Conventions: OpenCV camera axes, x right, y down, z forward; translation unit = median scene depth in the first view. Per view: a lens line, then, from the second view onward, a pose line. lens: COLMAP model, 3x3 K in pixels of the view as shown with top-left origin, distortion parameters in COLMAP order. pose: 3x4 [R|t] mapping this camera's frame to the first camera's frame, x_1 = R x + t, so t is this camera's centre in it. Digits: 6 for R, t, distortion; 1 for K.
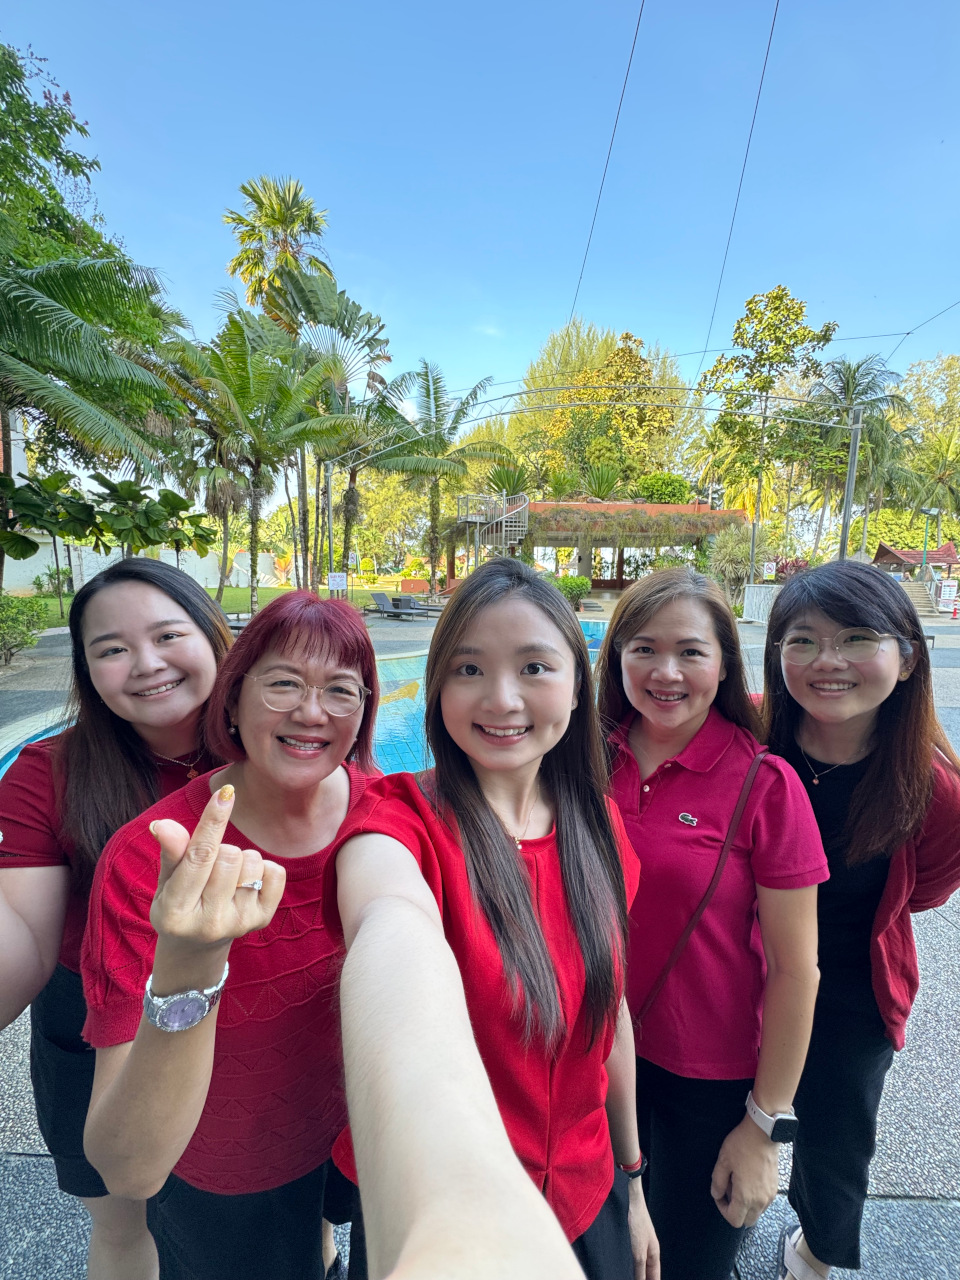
lens RADIAL K [[512.4, 0, 480.0], [0, 512.4, 640.0], [0, 0, 1]] dist [-0.000308, -0.000037]
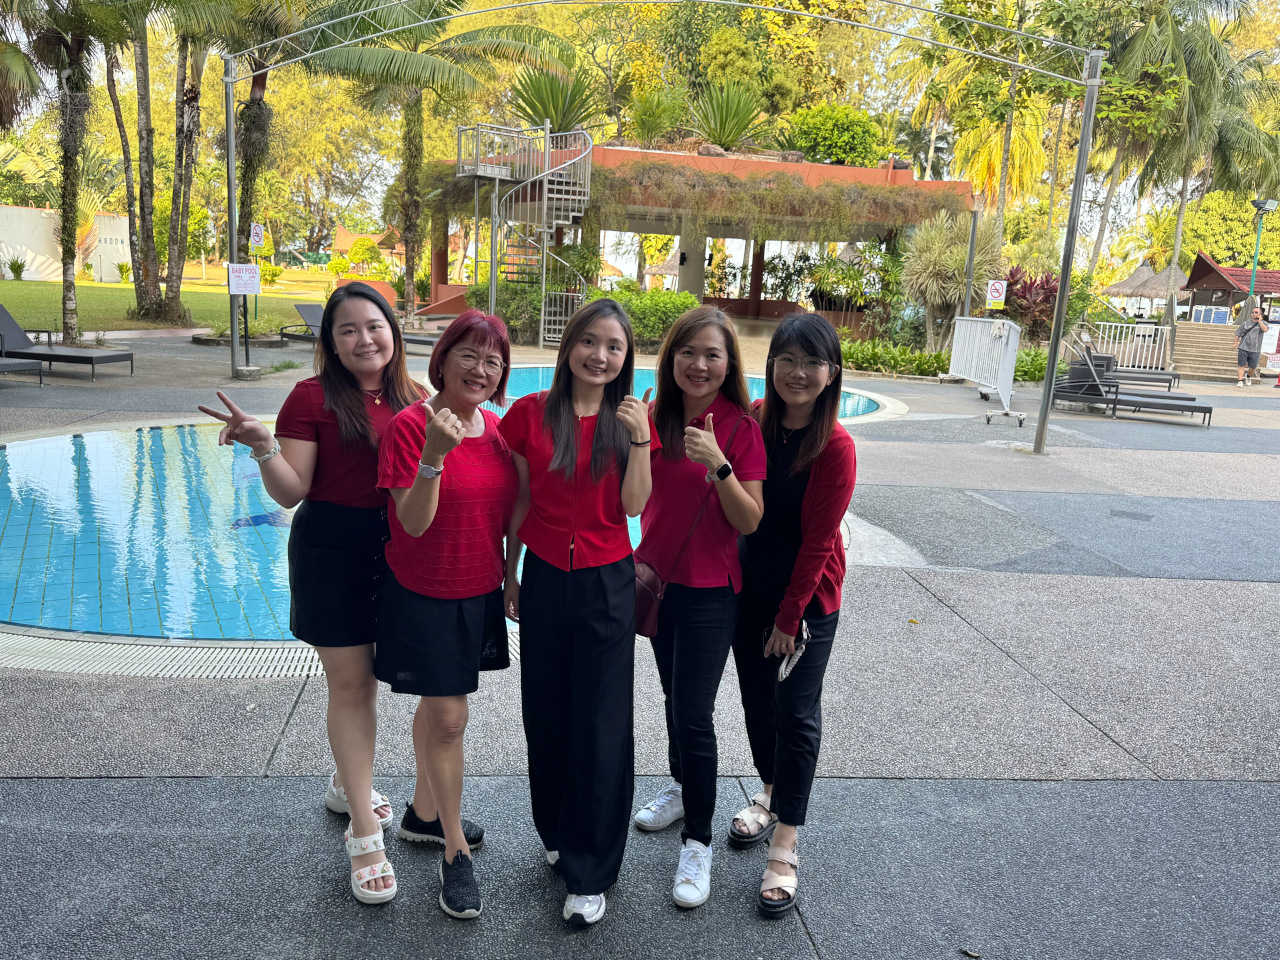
lens RADIAL K [[1038.9, 0, 640.0], [0, 1038.9, 480.0], [0, 0, 1]] dist [0.114535, -0.218986]
pose [[0.988278, 0.017417, 0.151666, -0.014917], [-0.027016, 0.997744, 0.061464, 0.010418], [-0.150253, -0.064841, 0.986519, -0.104723]]
